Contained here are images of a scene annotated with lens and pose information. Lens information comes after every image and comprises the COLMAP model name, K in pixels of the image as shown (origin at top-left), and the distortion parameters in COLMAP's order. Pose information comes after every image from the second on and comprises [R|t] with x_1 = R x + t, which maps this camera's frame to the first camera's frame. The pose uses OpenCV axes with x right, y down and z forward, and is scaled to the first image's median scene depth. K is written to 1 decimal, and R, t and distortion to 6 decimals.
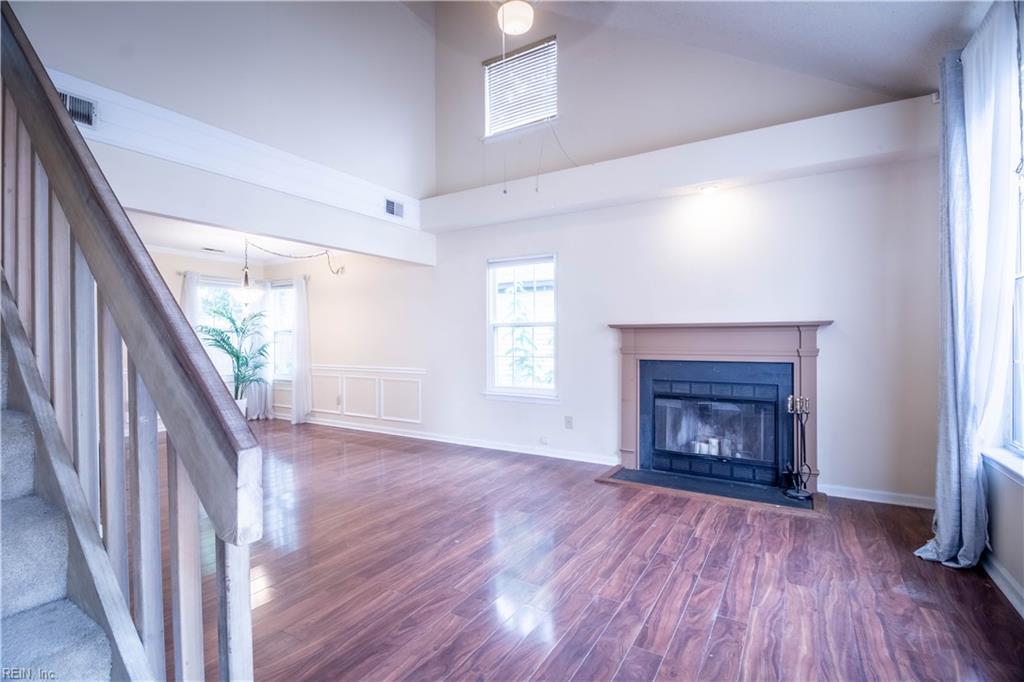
lens RADIAL K [[471.0, 0, 505.0], [0, 471.0, 340.8], [0, 0, 1]] dist [-0.006356, -0.007617]
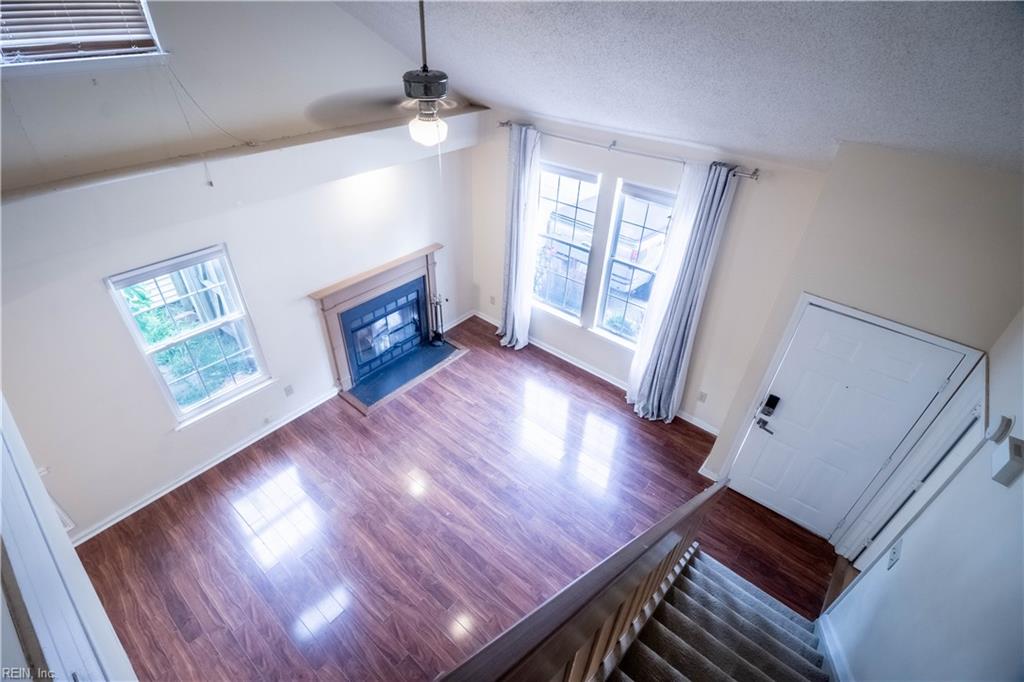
lens RADIAL K [[471.0, 0, 502.8], [0, 471.0, 347.2], [0, 0, 1]] dist [-0.006356, -0.007617]
pose [[0.145485, -0.584513, 0.798235, -0.631165], [-0.021566, 0.804753, 0.593217, -0.589138], [-0.989125, -0.103519, 0.104474, 0.468611]]
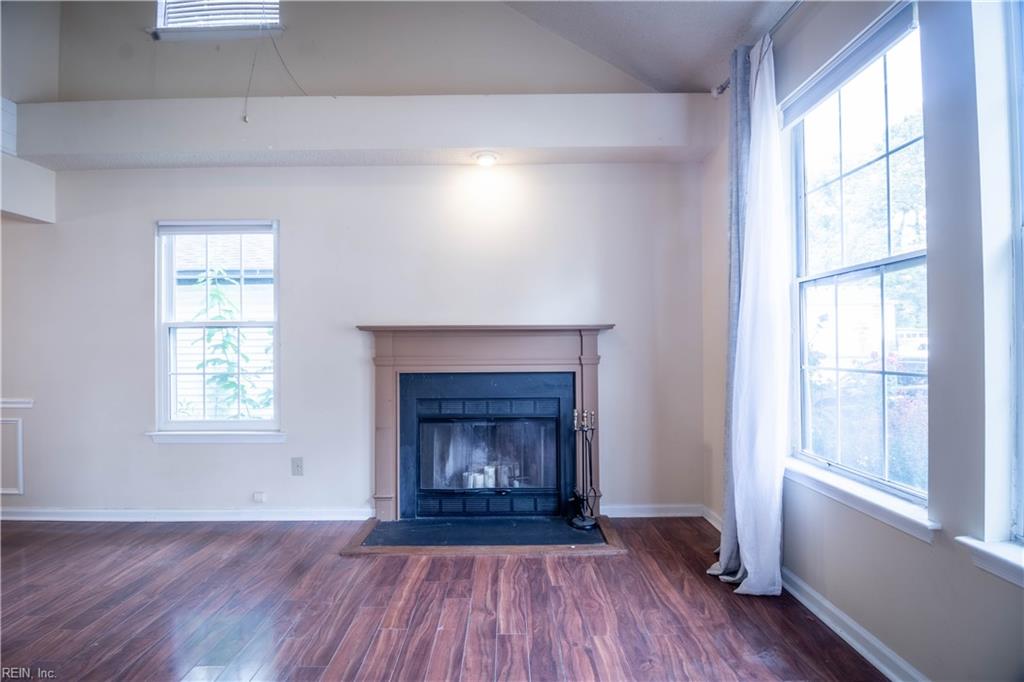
lens RADIAL K [[471.0, 0, 506.9], [0, 471.0, 340.1], [0, 0, 1]] dist [-0.006356, -0.007617]
pose [[0.846513, 0.000700, 0.532368, 0.031122], [0.006856, 0.999902, -0.012216, -0.002213], [-0.532325, 0.013991, 0.846425, 0.271055]]
